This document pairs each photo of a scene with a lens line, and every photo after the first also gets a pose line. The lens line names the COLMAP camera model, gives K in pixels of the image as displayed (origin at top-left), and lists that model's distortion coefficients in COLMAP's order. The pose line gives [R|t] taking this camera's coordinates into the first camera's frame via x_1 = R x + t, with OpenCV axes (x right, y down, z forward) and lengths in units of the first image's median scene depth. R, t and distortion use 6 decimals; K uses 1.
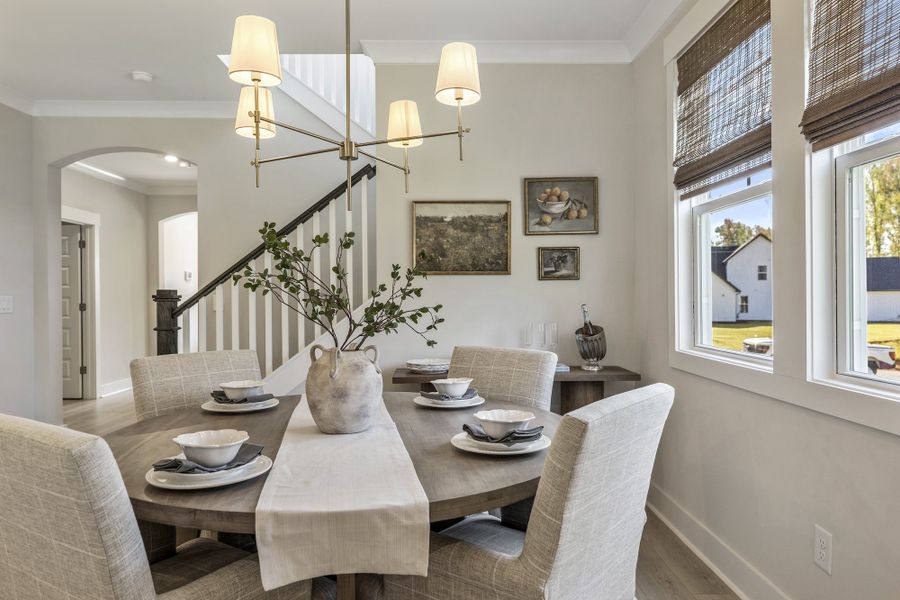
lens RADIAL K [[596.1, 0, 449.0], [0, 596.1, 296.7], [0, 0, 1]] dist [-0.000489, -0.000411]
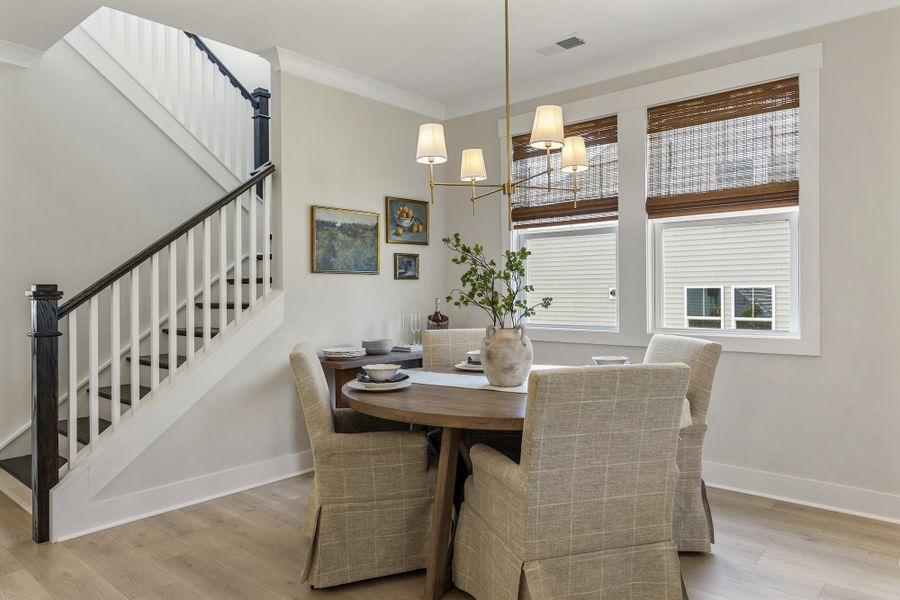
lens RADIAL K [[596.1, 0, 449.0], [0, 596.1, 296.7], [0, 0, 1]] dist [-0.000489, -0.000411]
pose [[0.664566, -0.007585, 0.747191, -0.718895], [0.009901, 0.999950, 0.001345, 0.008222], [-0.747164, 0.006504, 0.664608, 0.086723]]
